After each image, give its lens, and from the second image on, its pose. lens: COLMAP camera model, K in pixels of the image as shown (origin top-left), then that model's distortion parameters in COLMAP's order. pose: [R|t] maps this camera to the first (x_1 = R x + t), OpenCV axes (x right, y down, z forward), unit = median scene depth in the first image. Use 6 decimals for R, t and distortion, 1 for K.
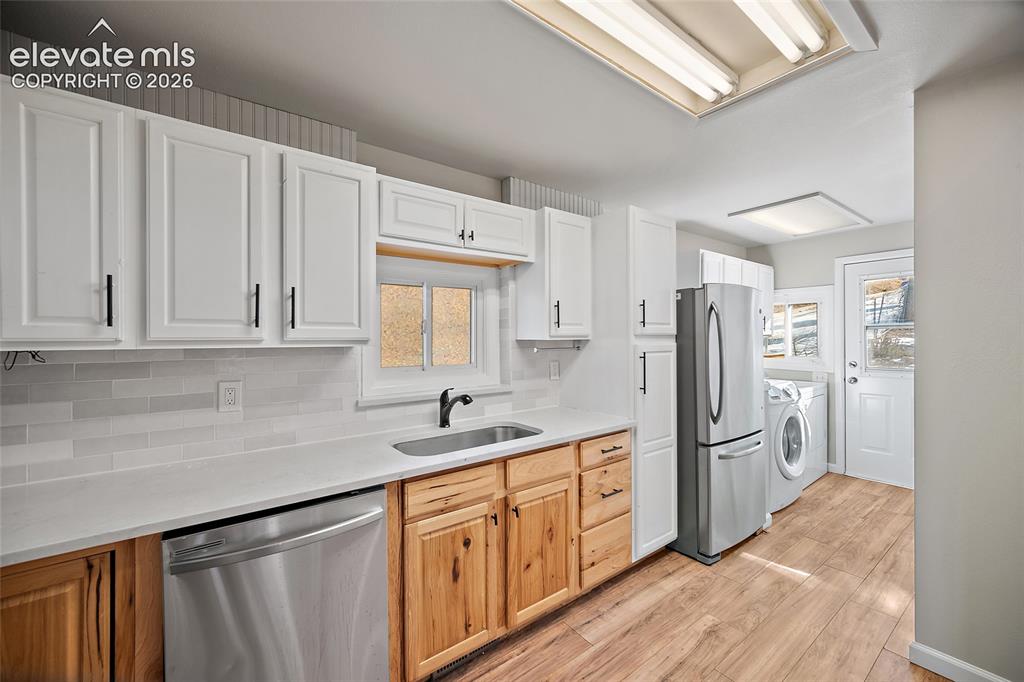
lens RADIAL K [[402.9, 0, 511.7], [0, 402.9, 339.1], [0, 0, 1]] dist [0.000745, -0.000185]
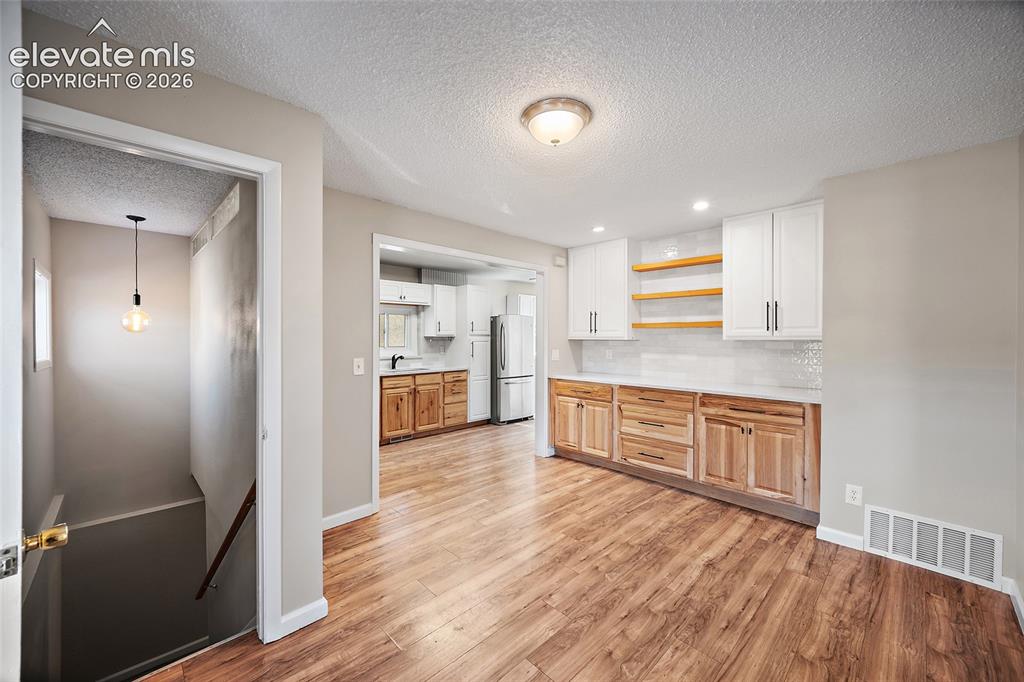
lens RADIAL K [[402.9, 0, 511.6], [0, 402.9, 340.1], [0, 0, 1]] dist [0.000745, -0.000185]
pose [[0.990567, 0.007389, 0.136828, 0.222337], [-0.007324, 0.999973, -0.000980, 0.024997], [-0.136831, -0.000032, 0.990594, -1.619932]]
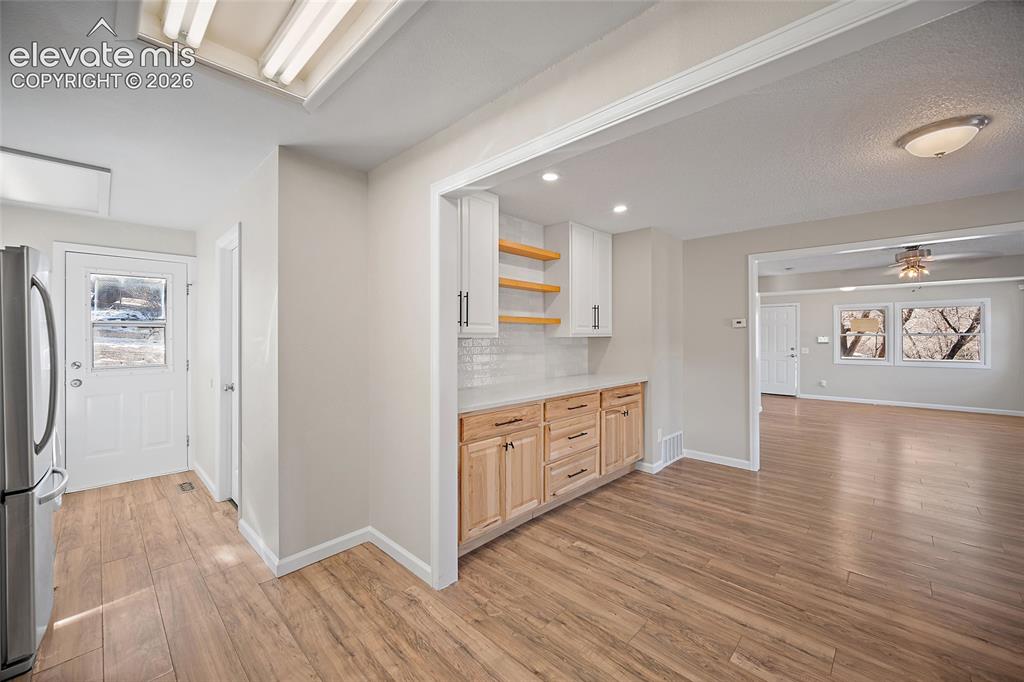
lens RADIAL K [[402.9, 0, 508.2], [0, 402.9, 331.7], [0, 0, 1]] dist [0.000745, -0.000185]
pose [[-0.166595, 0.020639, 0.985809, -0.324361], [0.007948, 0.999777, -0.019588, 0.024584], [-0.985993, 0.004572, -0.166722, 0.350302]]
